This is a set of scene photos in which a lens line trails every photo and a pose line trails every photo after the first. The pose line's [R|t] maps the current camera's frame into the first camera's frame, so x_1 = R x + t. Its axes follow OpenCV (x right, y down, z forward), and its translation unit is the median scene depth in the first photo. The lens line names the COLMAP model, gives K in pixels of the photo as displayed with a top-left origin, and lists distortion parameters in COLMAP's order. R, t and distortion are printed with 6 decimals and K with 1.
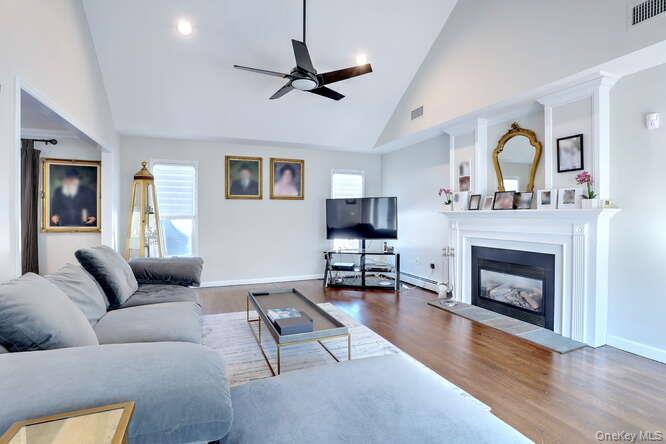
lens RADIAL K [[324.7, 0, 331.0], [0, 324.7, 218.9], [0, 0, 1]] dist [-0.072689, 0.032061]
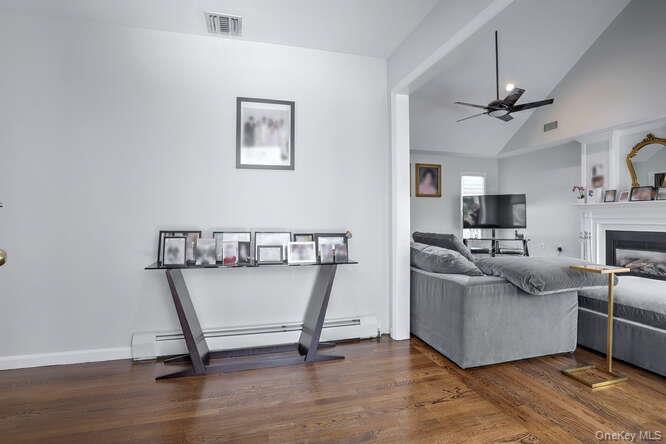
lens RADIAL K [[324.7, 0, 331.0], [0, 324.7, 218.9], [0, 0, 1]] dist [-0.072689, 0.032061]
pose [[0.992696, -0.002571, -0.120612, -0.450949], [0.001650, 0.999969, -0.007743, 0.041883], [0.120628, 0.007487, 0.992670, -0.333640]]
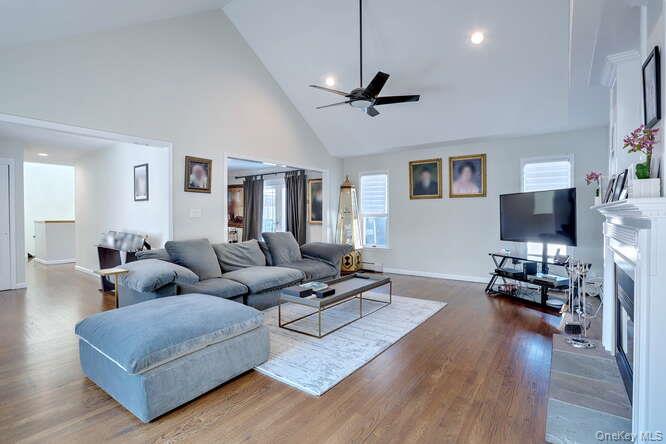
lens RADIAL K [[324.7, 0, 331.0], [0, 324.7, 218.9], [0, 0, 1]] dist [-0.072689, 0.032061]
pose [[0.519551, 0.012735, -0.854345, 0.602459], [-0.005577, 0.999918, 0.011514, -0.004567], [0.854421, -0.001218, 0.519579, 0.192405]]
